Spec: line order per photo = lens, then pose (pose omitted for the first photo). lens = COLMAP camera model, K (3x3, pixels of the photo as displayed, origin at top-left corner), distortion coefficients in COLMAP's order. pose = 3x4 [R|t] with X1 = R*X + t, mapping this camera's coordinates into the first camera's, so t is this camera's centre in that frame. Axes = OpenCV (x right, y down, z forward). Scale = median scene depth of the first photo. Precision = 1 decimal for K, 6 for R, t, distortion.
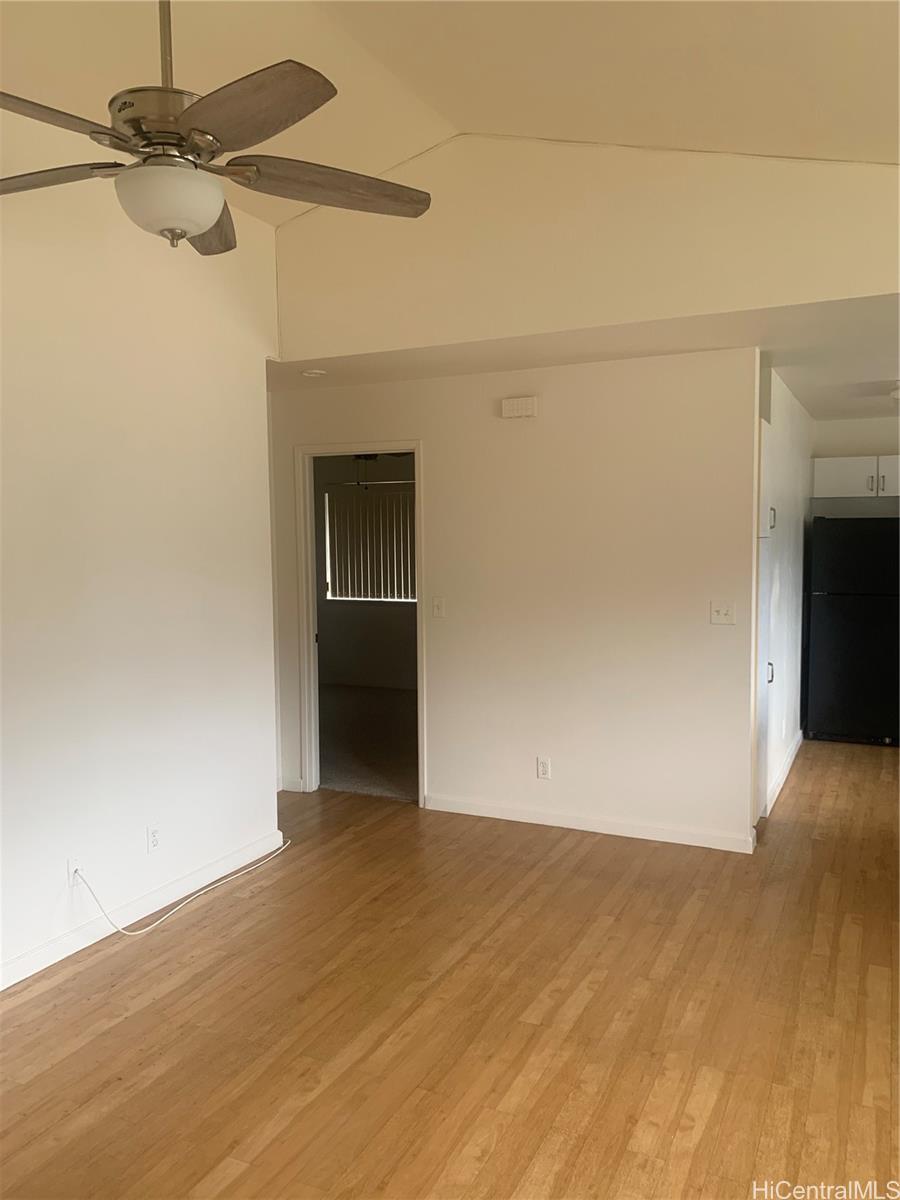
lens RADIAL K [[921.9, 0, 455.6], [0, 921.9, 603.9], [0, 0, 1]] dist [0.024873, -0.013455]
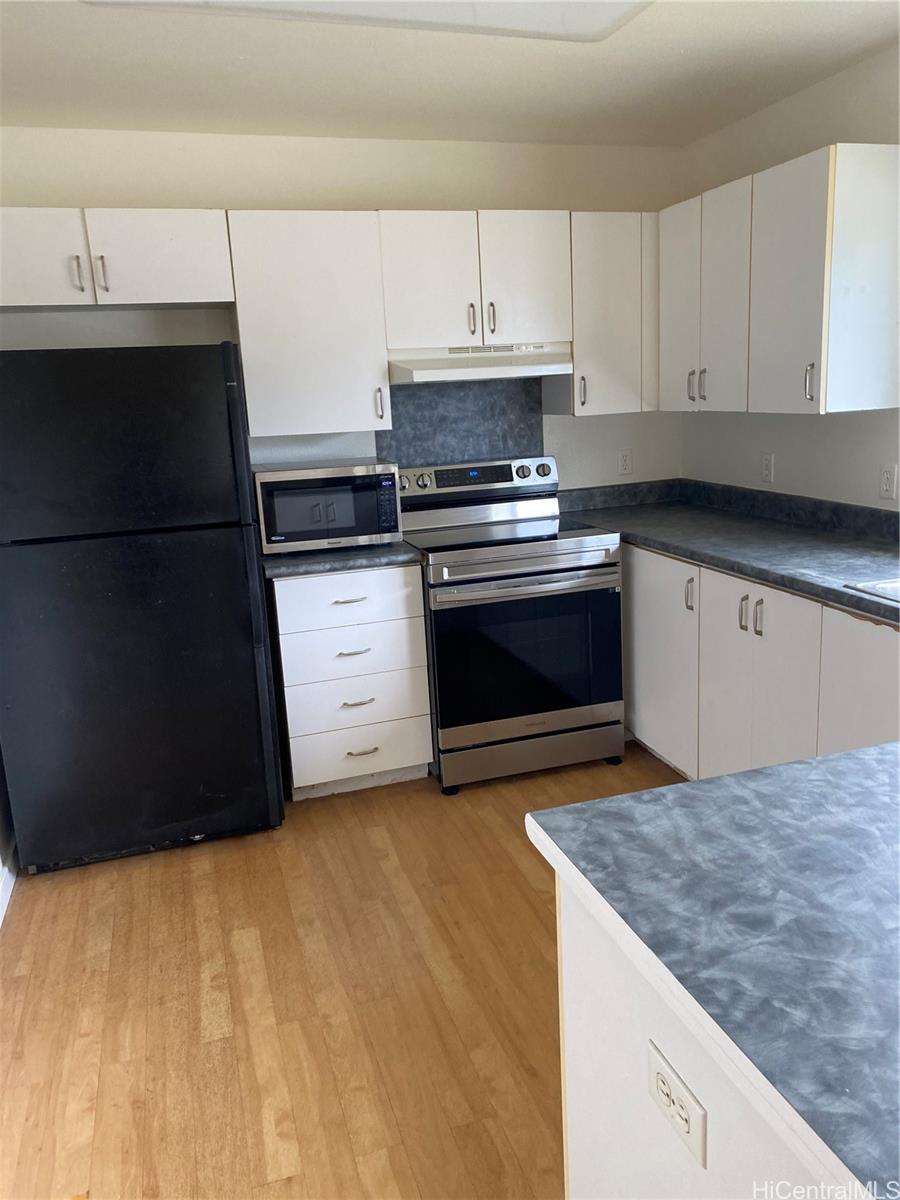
lens RADIAL K [[915.3, 0, 450.0], [0, 915.3, 600.0], [0, 0, 1]] dist [0.041480, -0.004903]
pose [[0.731346, -0.180941, 0.657567, 0.591297], [0.094529, 0.981751, 0.165011, -0.075522], [-0.675424, -0.058521, 0.735104, 1.242559]]
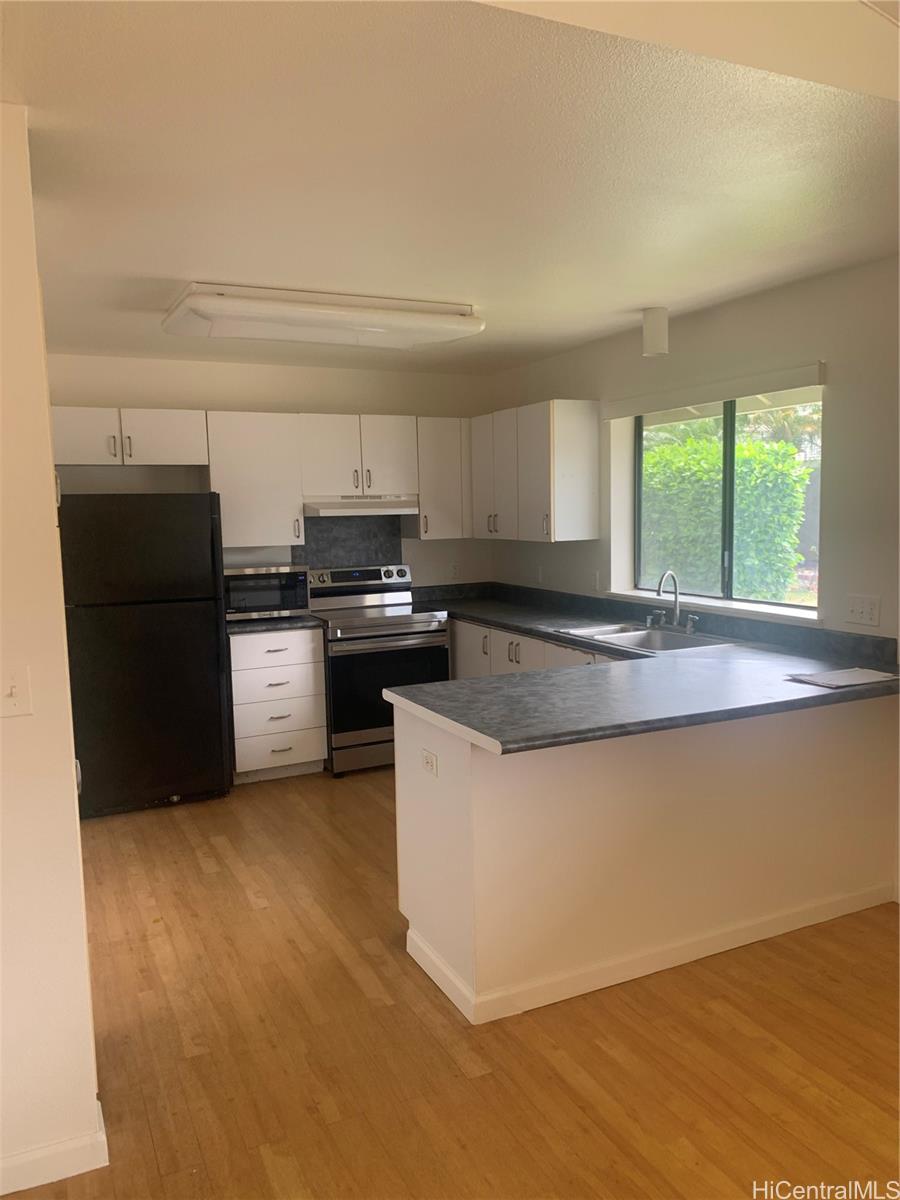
lens RADIAL K [[921.9, 0, 455.6], [0, 921.9, 603.9], [0, 0, 1]] dist [0.024873, -0.013455]
pose [[0.629427, -0.085742, 0.772314, 0.114696], [0.072753, 0.996031, 0.051286, -0.058448], [-0.773646, 0.023907, 0.633167, 0.778524]]
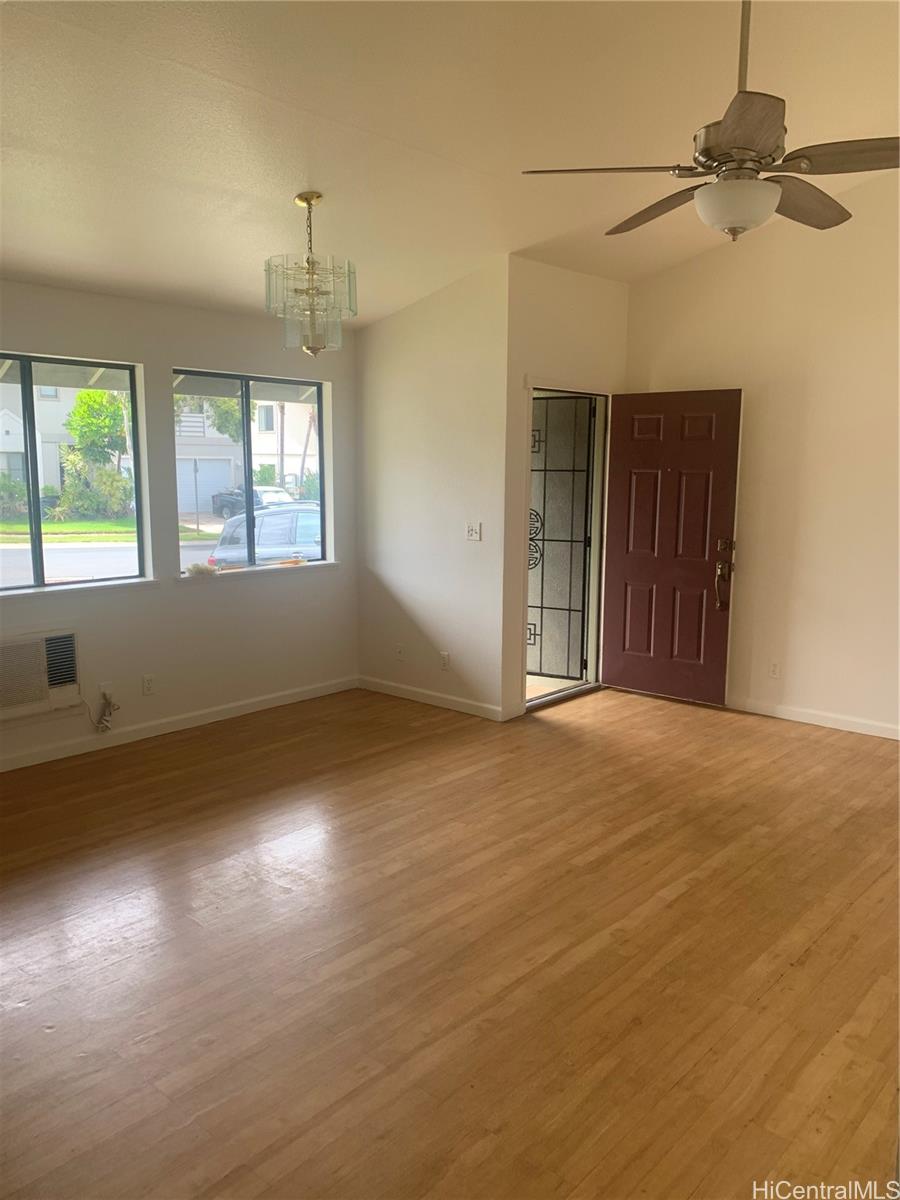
lens RADIAL K [[921.9, 0, 455.6], [0, 921.9, 603.9], [0, 0, 1]] dist [0.024873, -0.013455]
pose [[-0.959798, -0.041556, 0.277600, -0.232639], [0.023247, 0.973814, 0.226153, -0.148700], [-0.279728, 0.223514, -0.933699, 1.799651]]
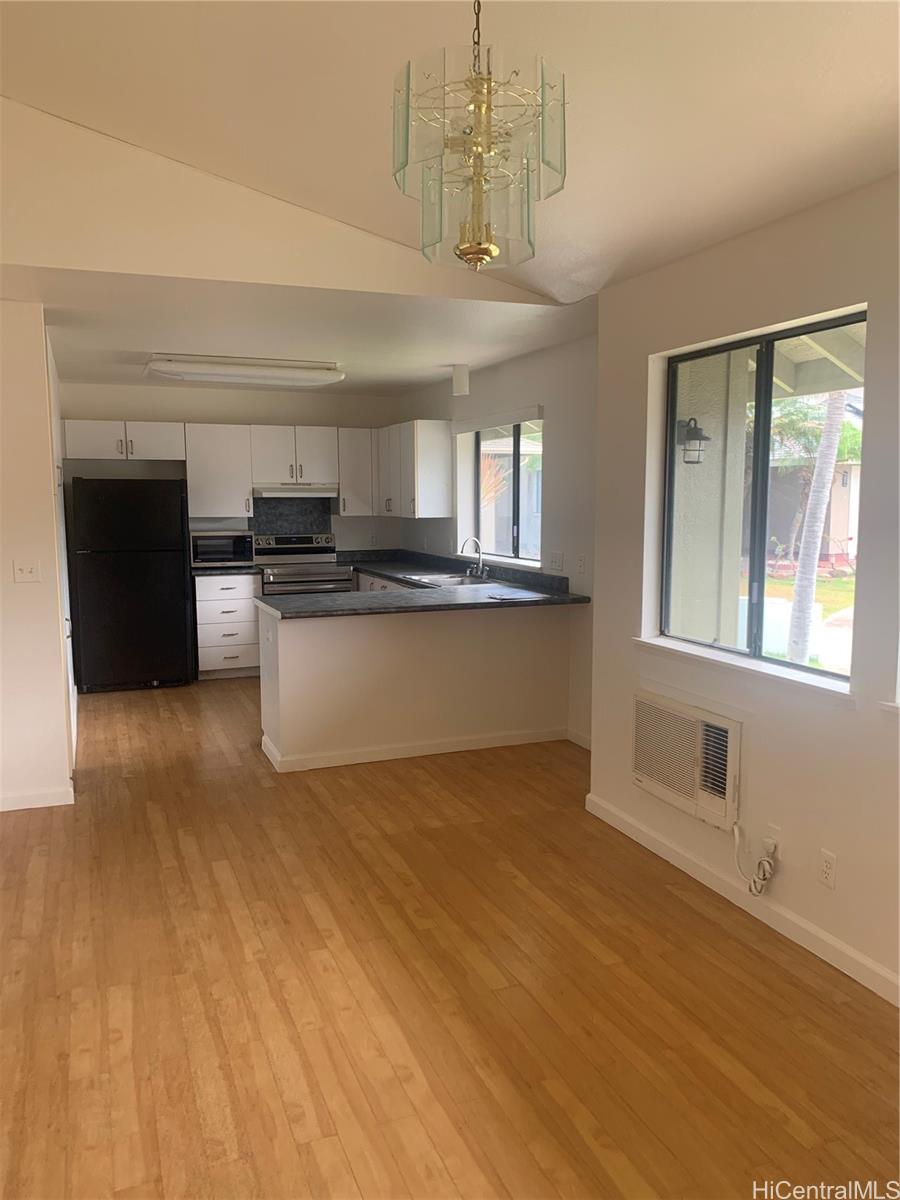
lens RADIAL K [[921.9, 0, 455.6], [0, 921.9, 603.9], [0, 0, 1]] dist [0.024873, -0.013455]
pose [[0.678810, -0.077515, 0.730211, -0.182878], [0.050166, 0.996985, 0.059198, 0.014064], [-0.732598, -0.003552, 0.680652, -0.013087]]
